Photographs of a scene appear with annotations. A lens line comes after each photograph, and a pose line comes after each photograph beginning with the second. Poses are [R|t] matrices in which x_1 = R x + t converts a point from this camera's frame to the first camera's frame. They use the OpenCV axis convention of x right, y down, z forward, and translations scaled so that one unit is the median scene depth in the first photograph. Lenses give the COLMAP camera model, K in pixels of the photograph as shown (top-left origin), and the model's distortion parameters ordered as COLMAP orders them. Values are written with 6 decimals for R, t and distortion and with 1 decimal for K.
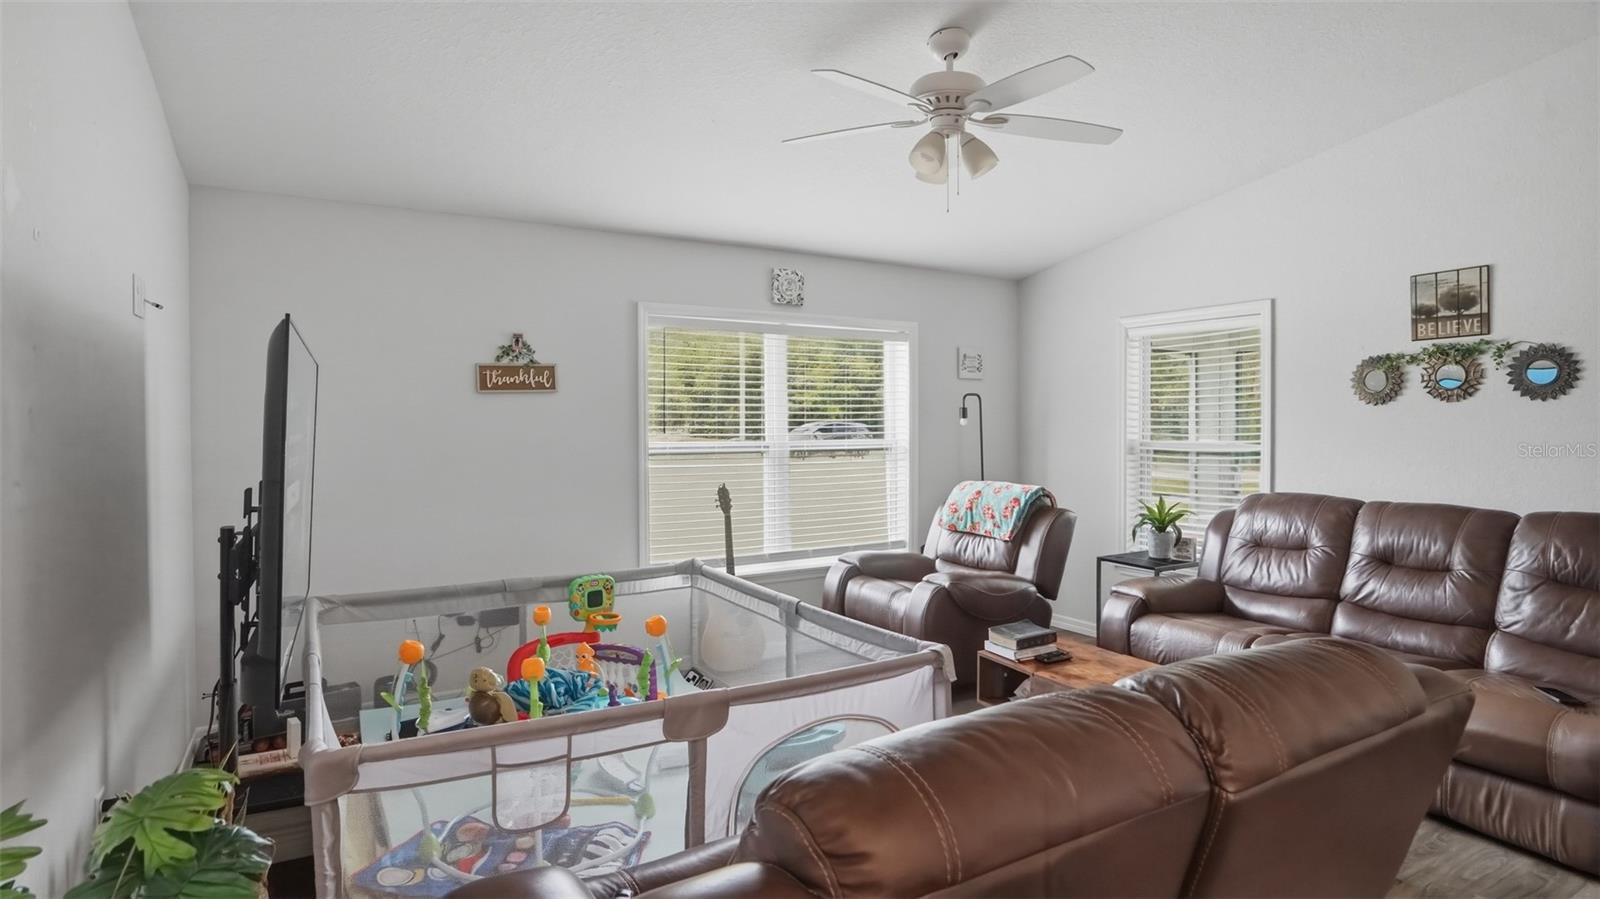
lens RADIAL K [[849.9, 0, 800.0], [0, 849.9, 449.5], [0, 0, 1]] dist [-0.001809, 0.000046]
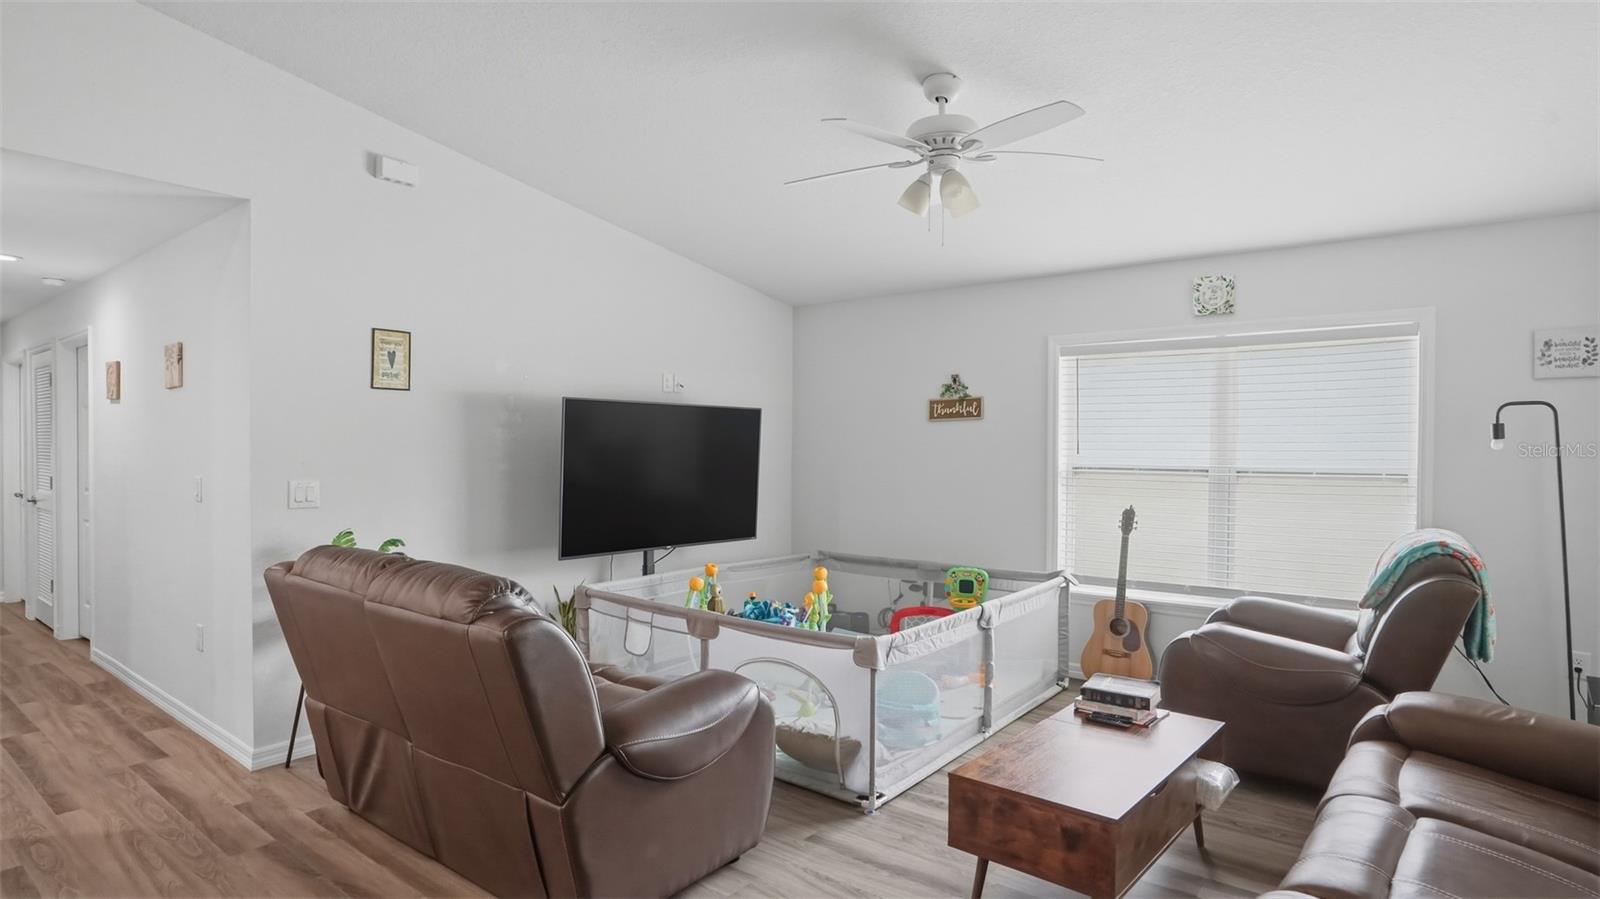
lens RADIAL K [[819.0, 0, 800.0], [0, 819.0, 449.5], [0, 0, 1]] dist [-0.001343, 0.000374]
pose [[0.376825, 0.007933, -0.926250, 0.740751], [-0.037071, 0.999291, -0.006523, -0.005421], [0.925542, 0.036795, 0.376852, 0.314987]]
